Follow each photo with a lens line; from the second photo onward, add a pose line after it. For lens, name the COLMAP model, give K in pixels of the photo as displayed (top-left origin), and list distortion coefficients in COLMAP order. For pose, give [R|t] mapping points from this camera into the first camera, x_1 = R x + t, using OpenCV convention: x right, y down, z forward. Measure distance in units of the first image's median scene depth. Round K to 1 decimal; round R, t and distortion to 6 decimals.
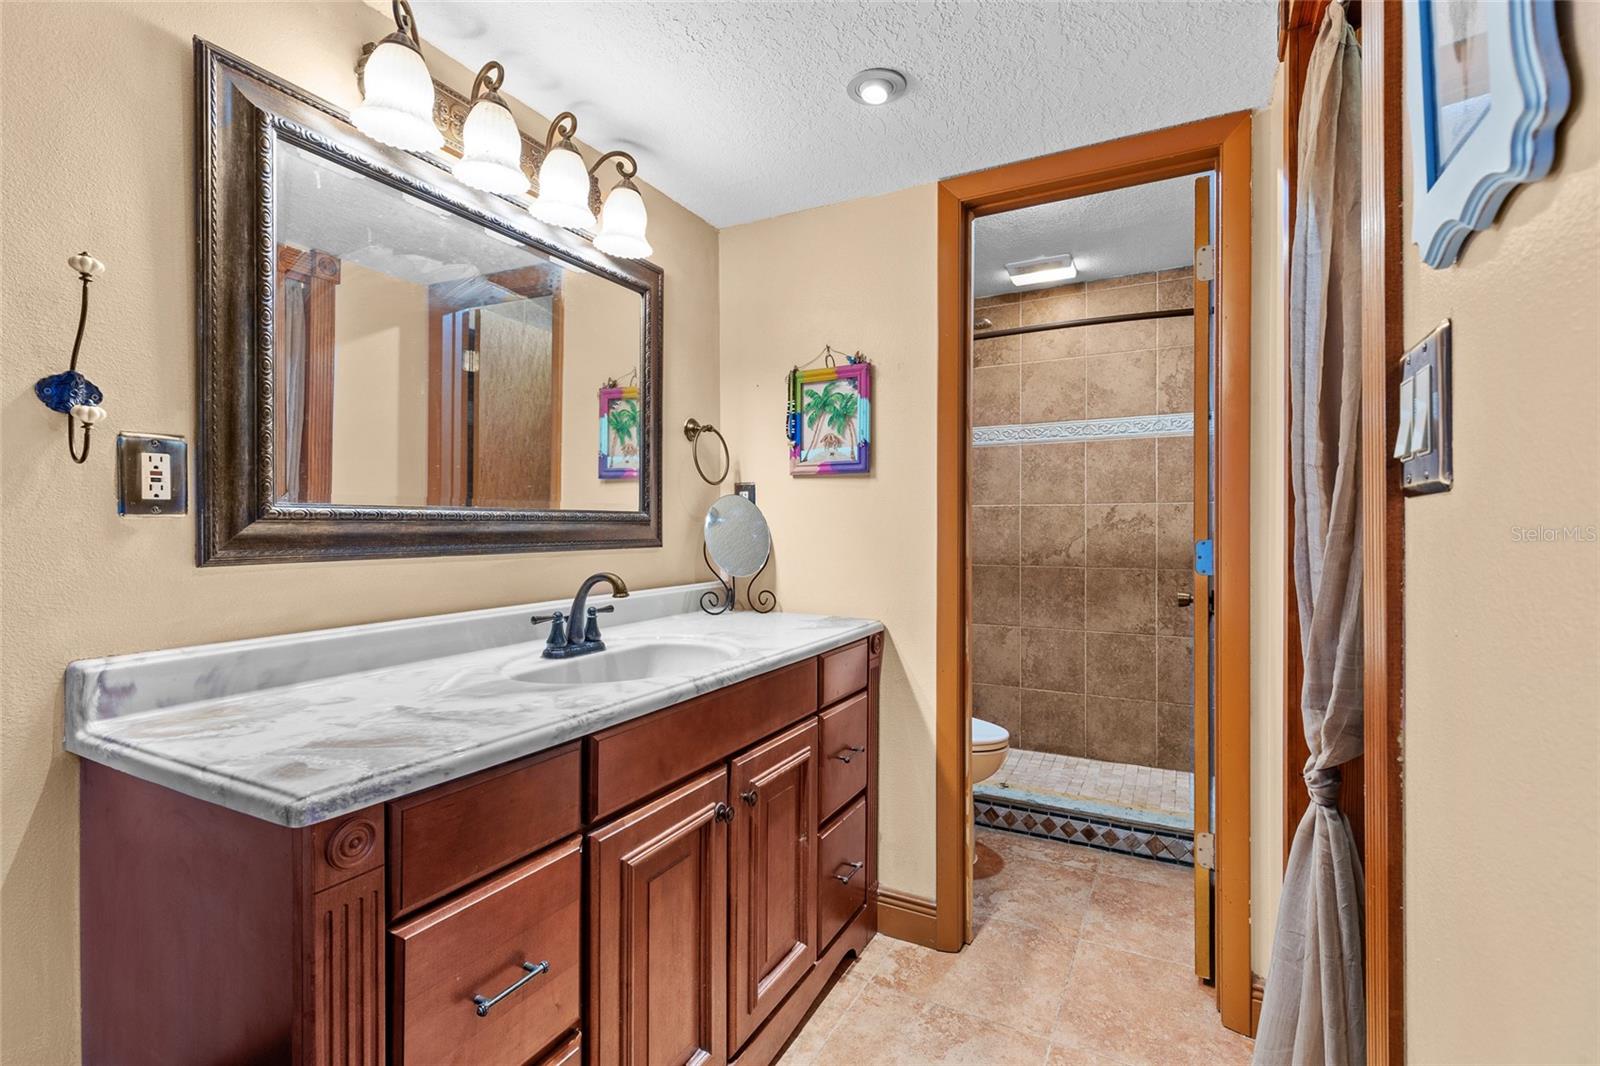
lens RADIAL K [[727.5, 0, 793.6], [0, 727.5, 522.9], [0, 0, 1]] dist [-0.002205, -0.000096]
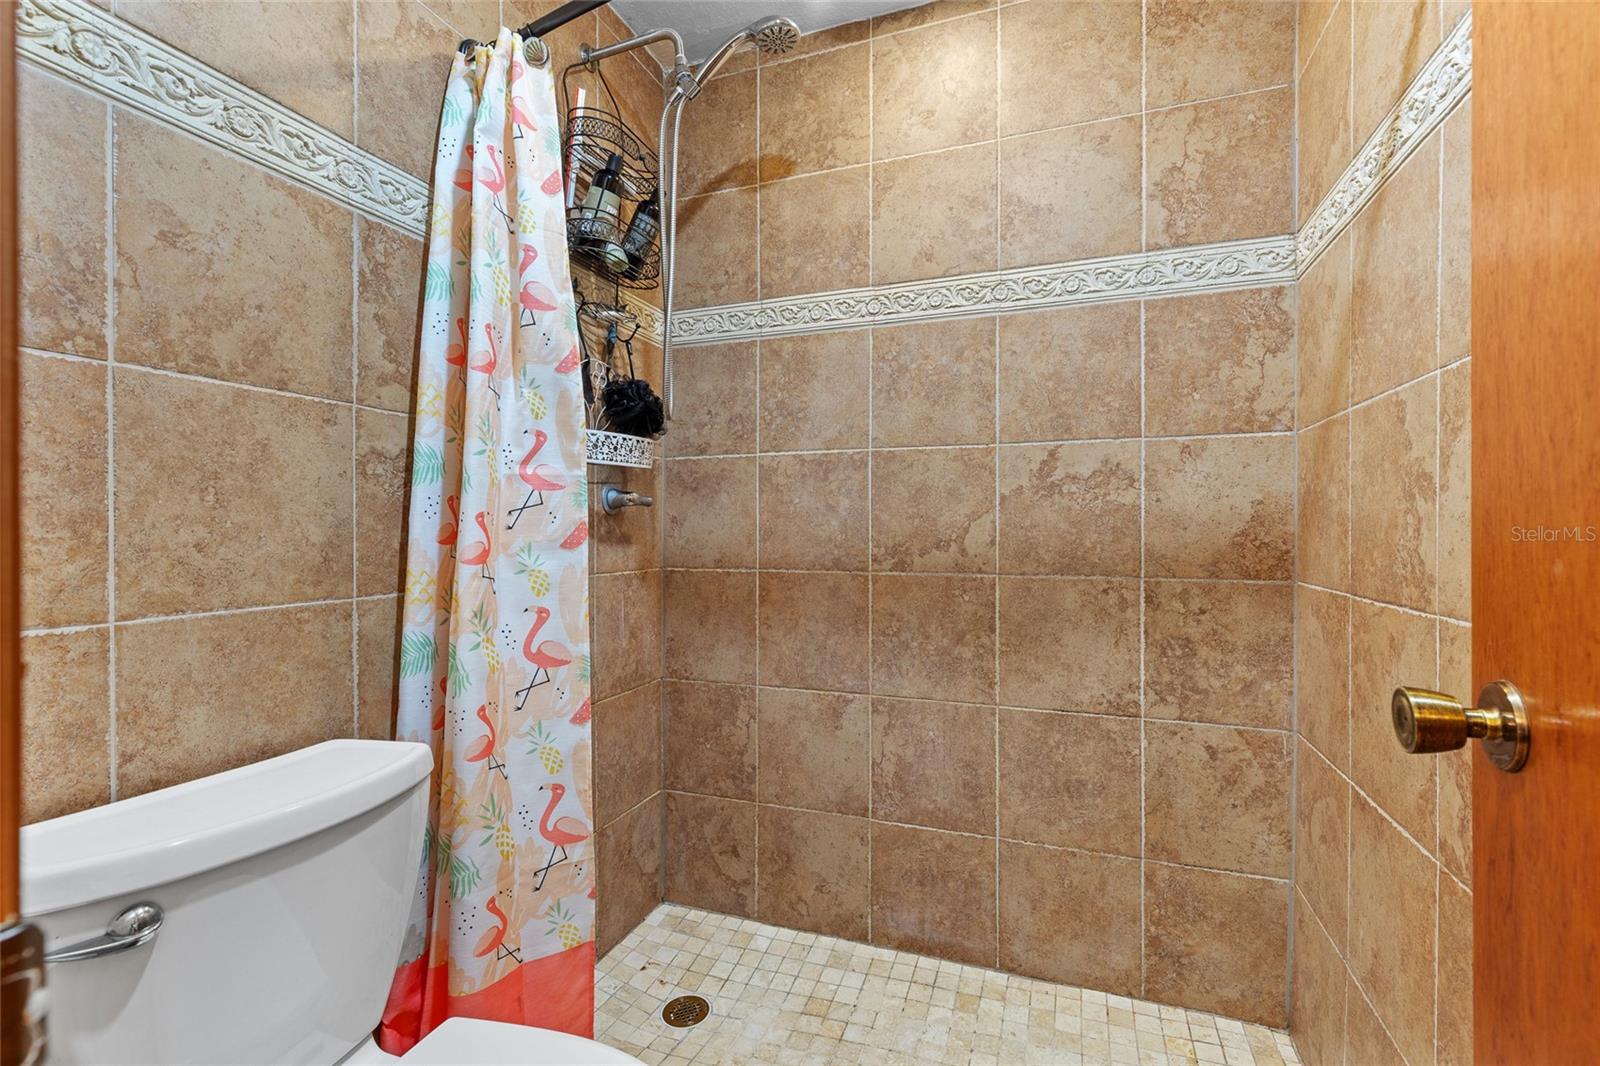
lens RADIAL K [[727.5, 0, 795.6], [0, 727.5, 523.8], [0, 0, 1]] dist [-0.002205, -0.000096]
pose [[0.991243, -0.003107, 0.132015, 0.204804], [0.001980, 0.999960, 0.008669, 0.022653], [-0.132036, -0.008332, 0.991210, 0.539251]]
